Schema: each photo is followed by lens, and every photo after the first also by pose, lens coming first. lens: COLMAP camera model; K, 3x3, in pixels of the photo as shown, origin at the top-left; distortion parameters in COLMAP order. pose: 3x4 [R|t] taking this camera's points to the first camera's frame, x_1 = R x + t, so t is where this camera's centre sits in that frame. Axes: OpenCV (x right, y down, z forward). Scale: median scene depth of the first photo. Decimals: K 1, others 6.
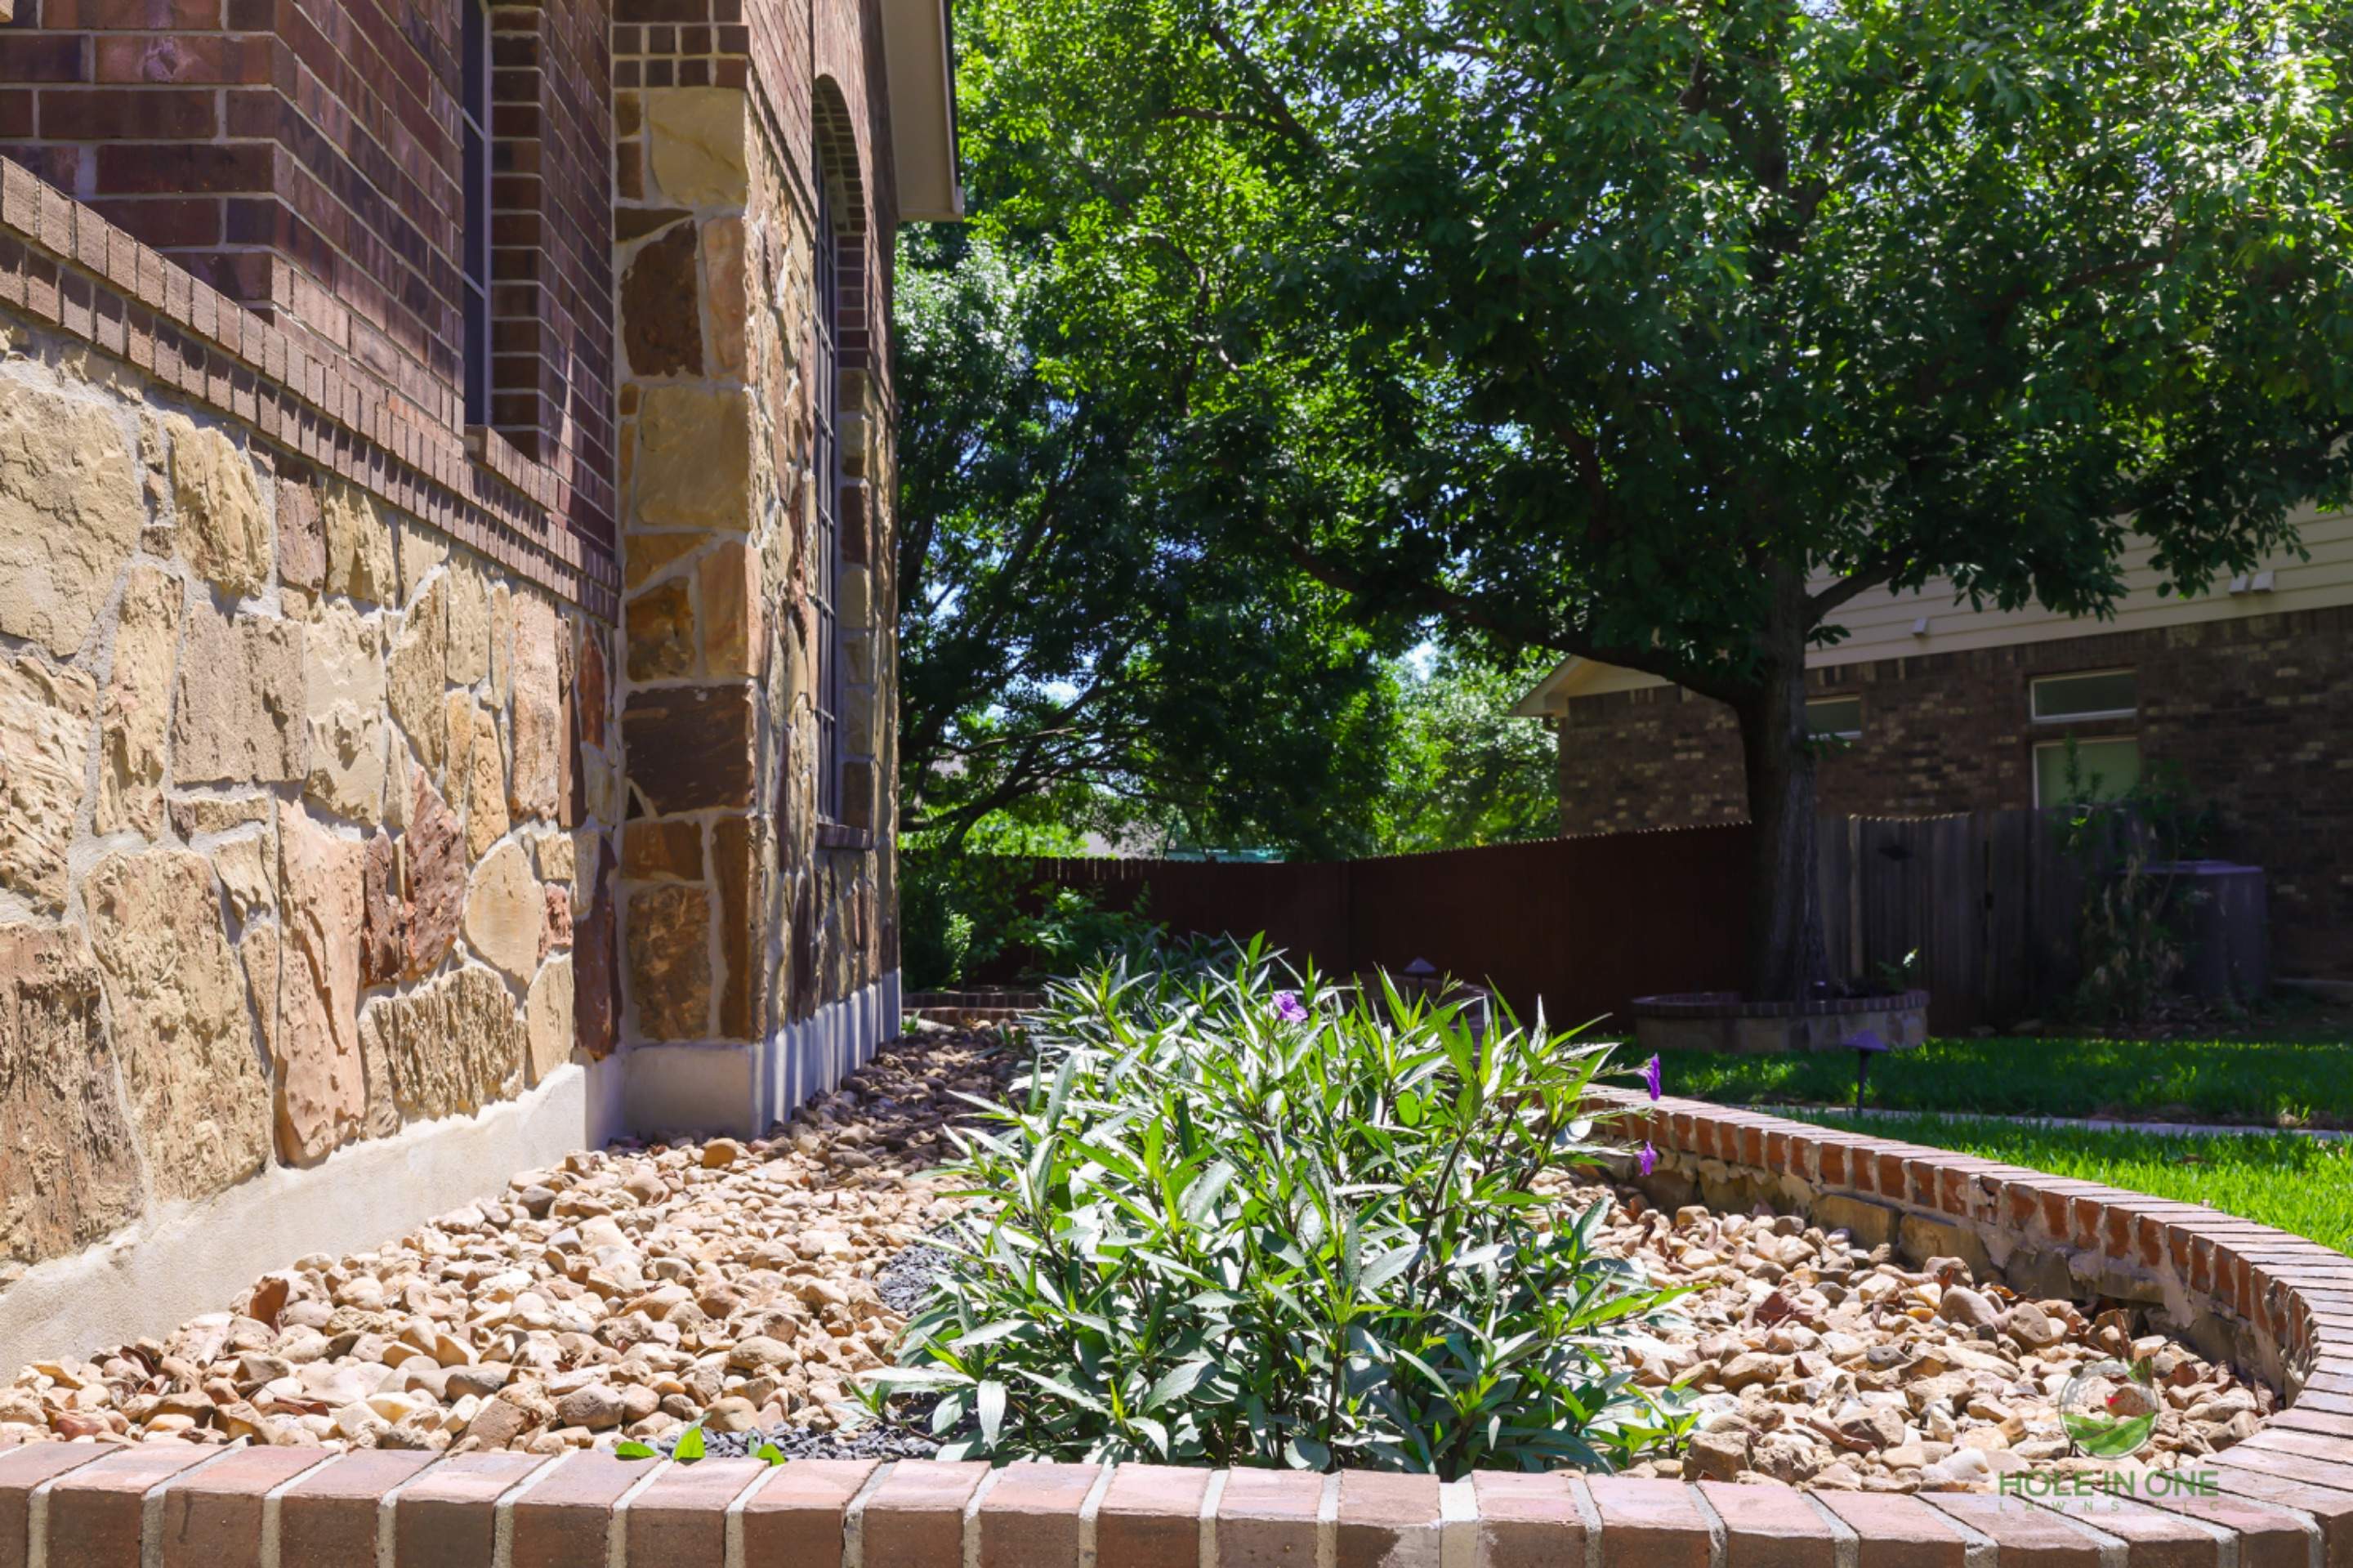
lens RADIAL K [[2161.8, 0, 1172.0], [0, 2161.8, 780.9], [0, 0, 1]] dist [0.027152, 0.000000]
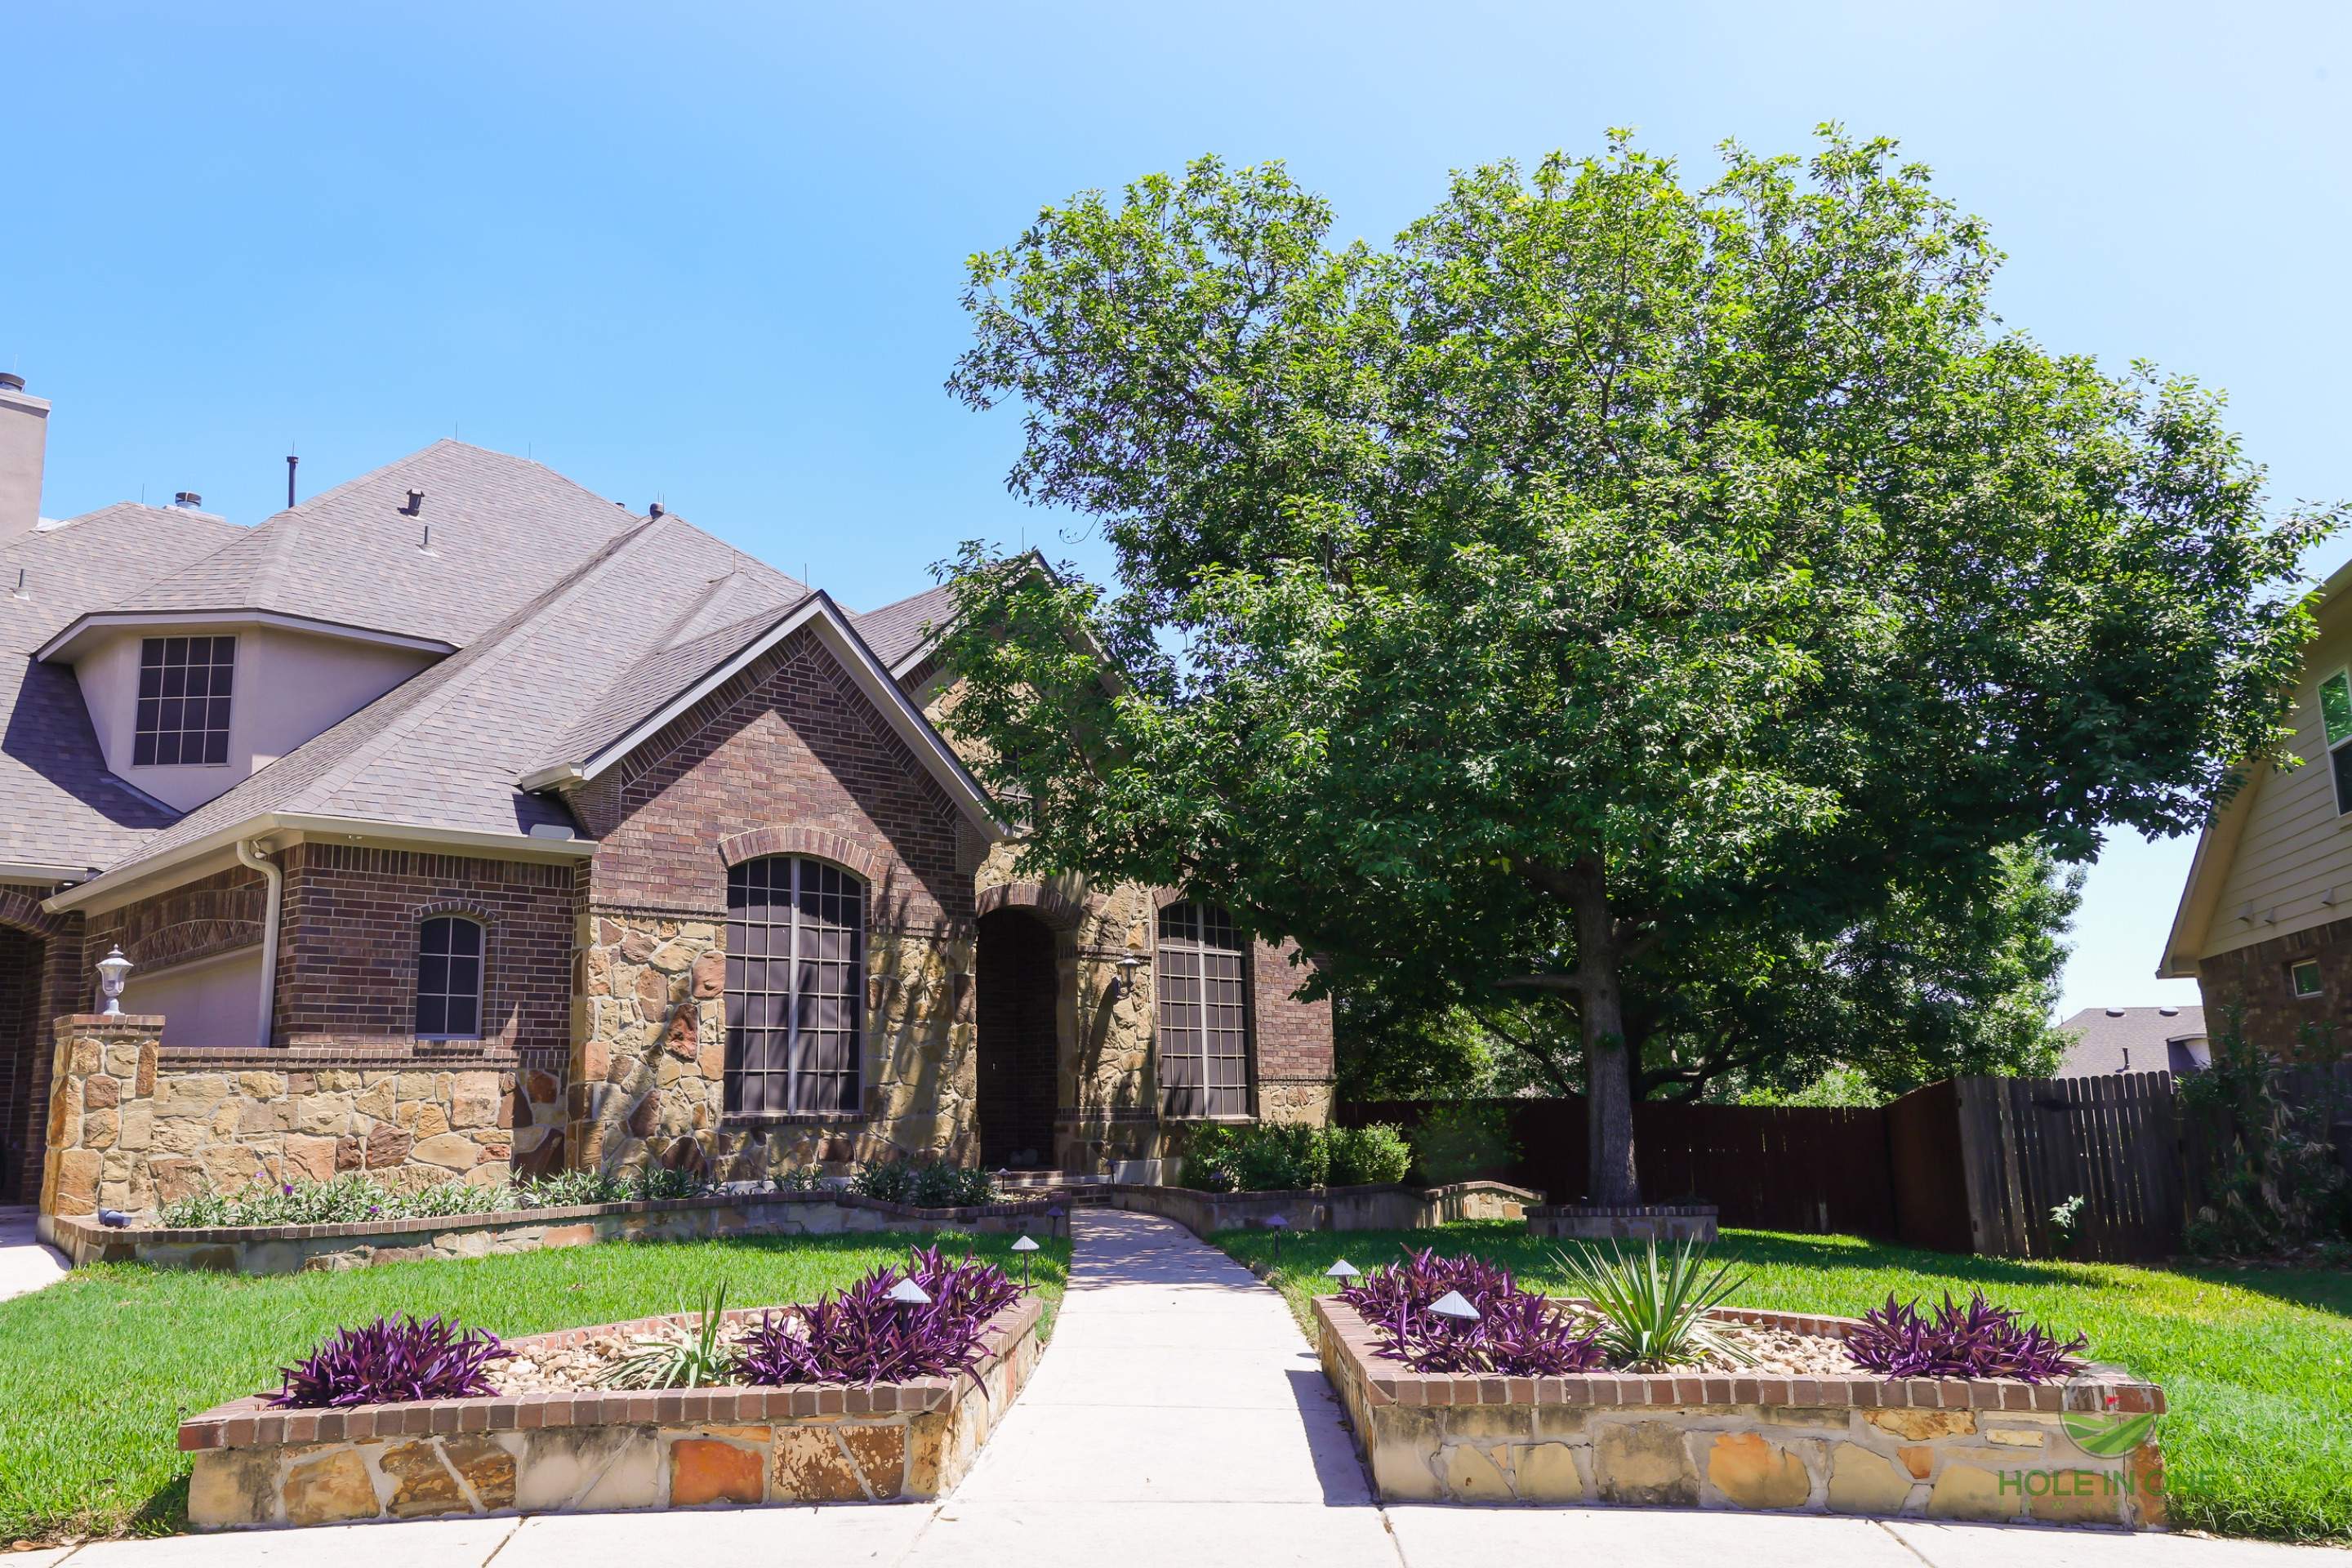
lens RADIAL K [[1677.6, 0, 1097.3], [0, 1677.6, 813.3], [0, 0, 1]] dist [0.053258, 0.000280]
pose [[0.665293, -0.131822, -0.734852, 3.802859], [0.040596, 0.989220, -0.140699, -0.093841], [0.745478, 0.063774, 0.663473, -0.343302]]
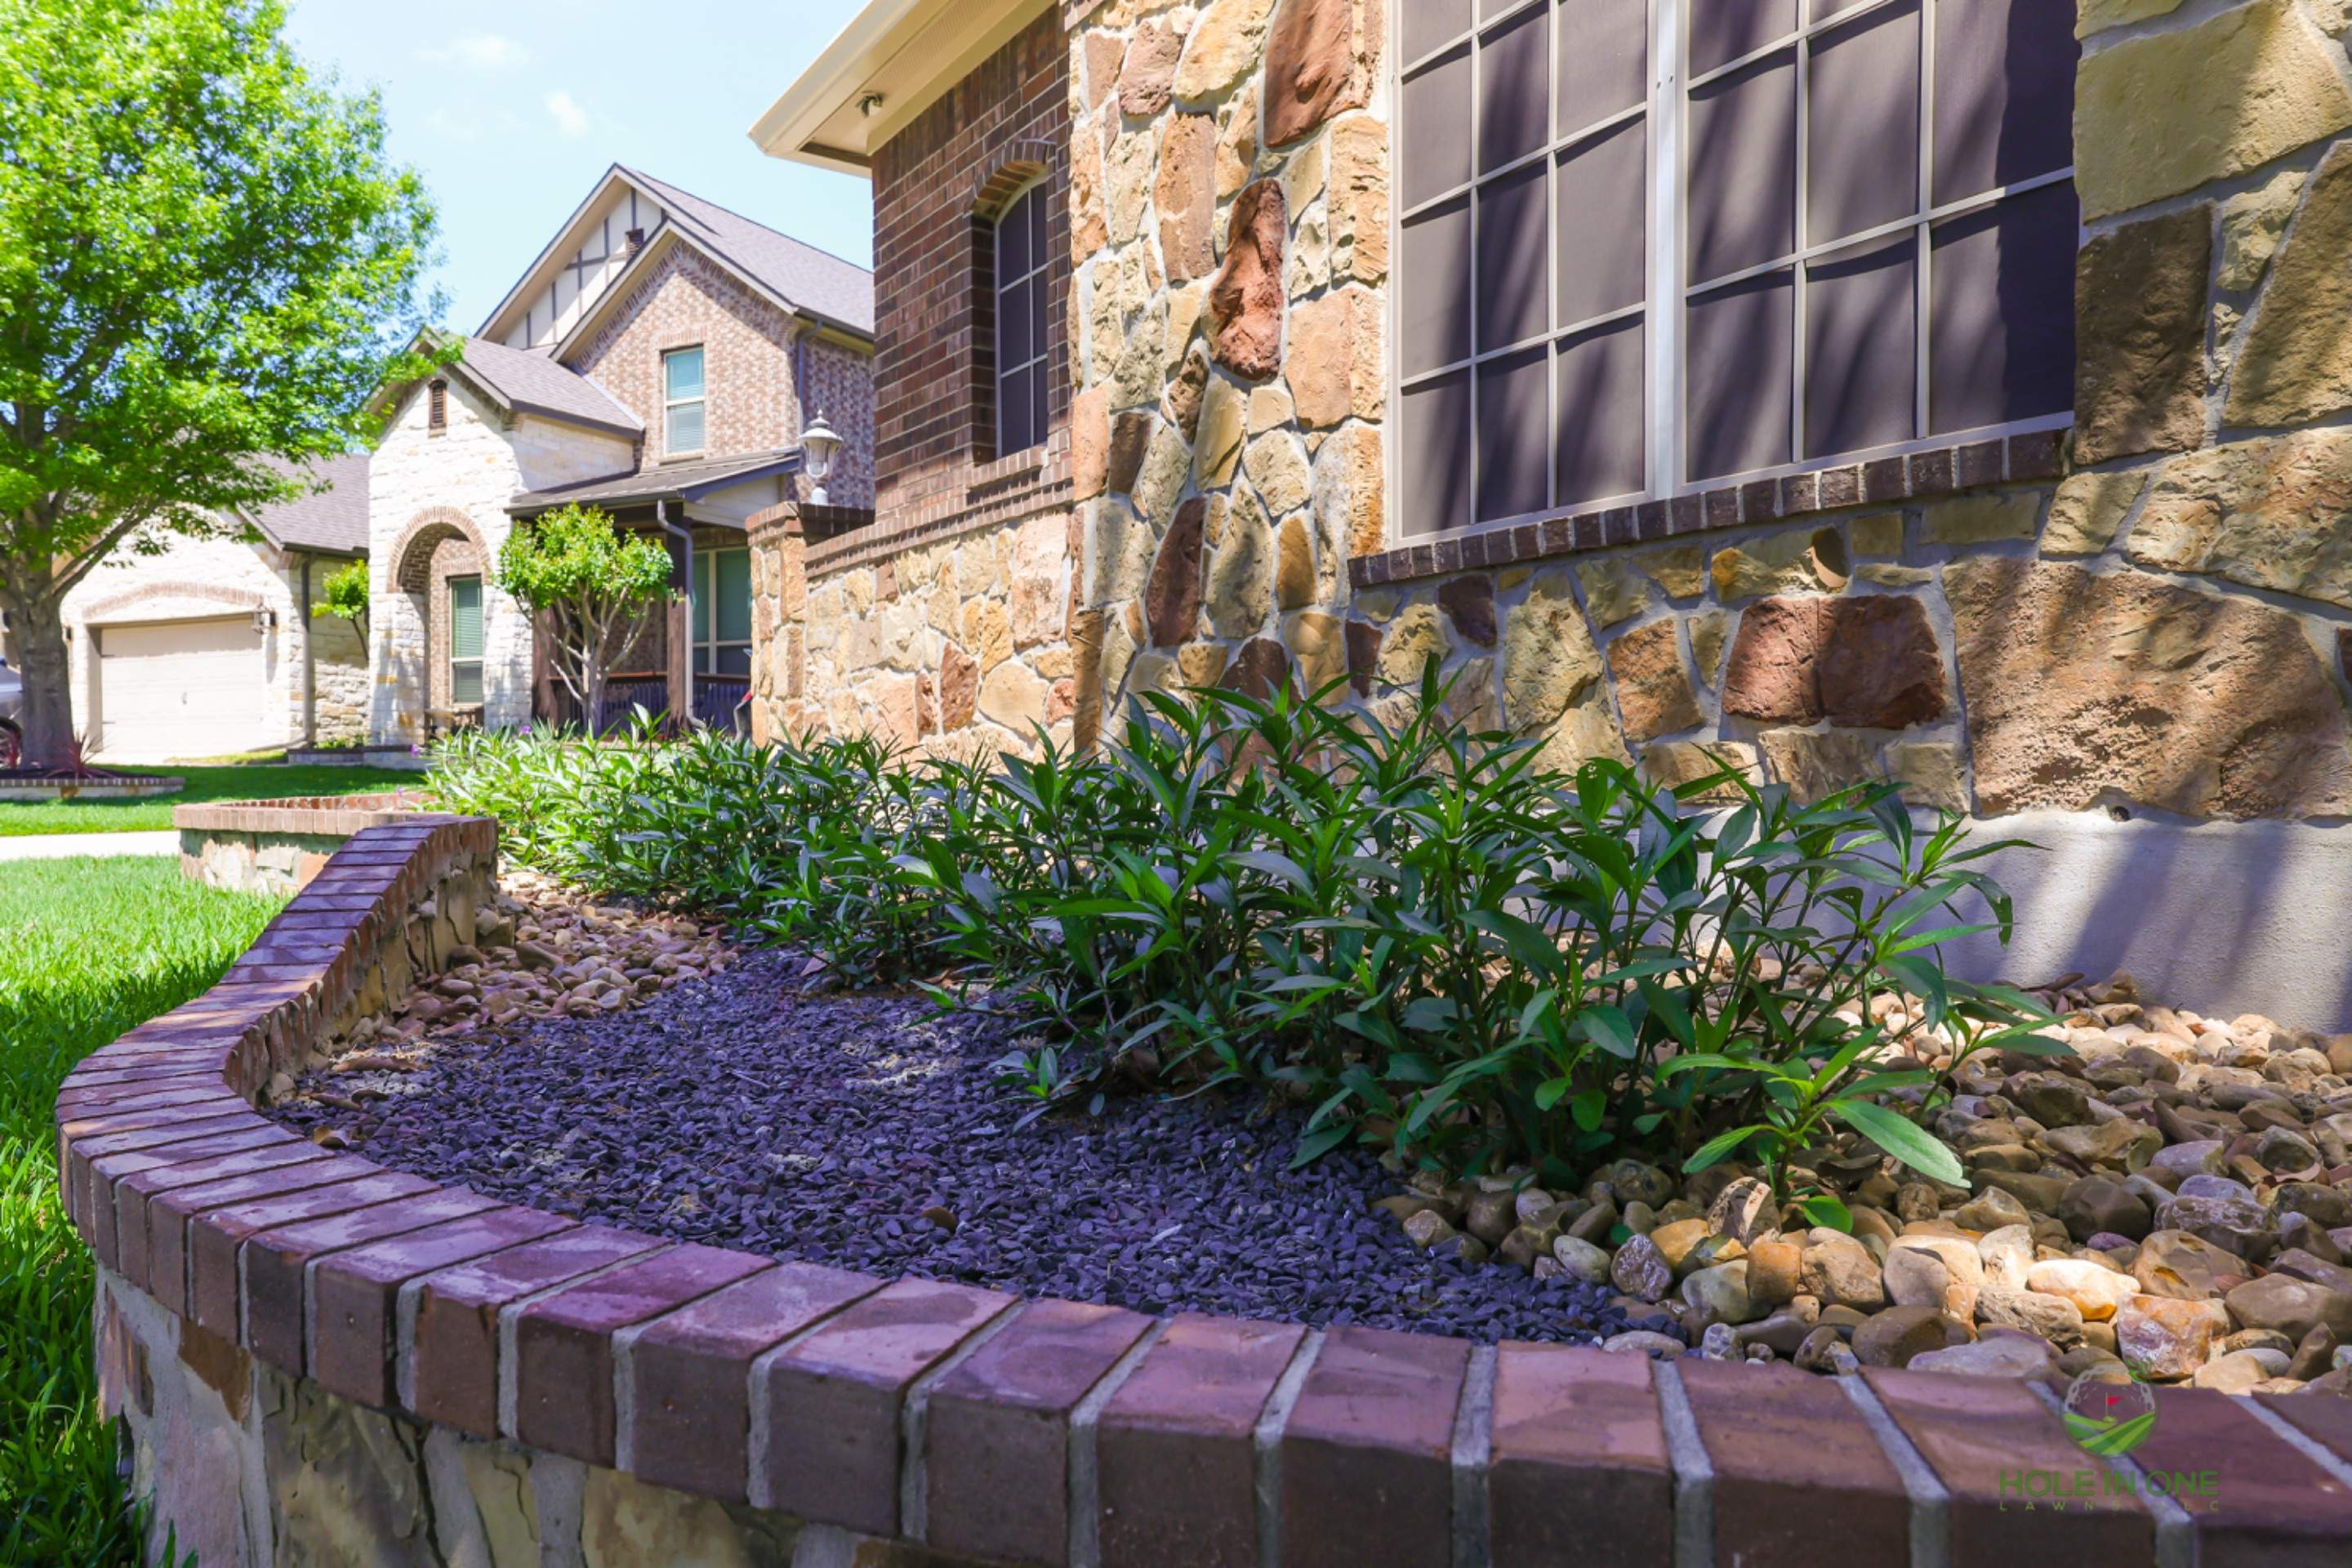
lens RADIAL K [[1540.3, 0, 1173.5], [0, 1540.3, 794.2], [0, 0, 1]] dist [0.038602, 0.008617]
pose [[-0.854582, 0.019756, -0.518940, 0.359434], [0.032526, 0.999350, -0.015517, 0.217270], [0.518297, -0.030139, -0.854670, 2.839285]]
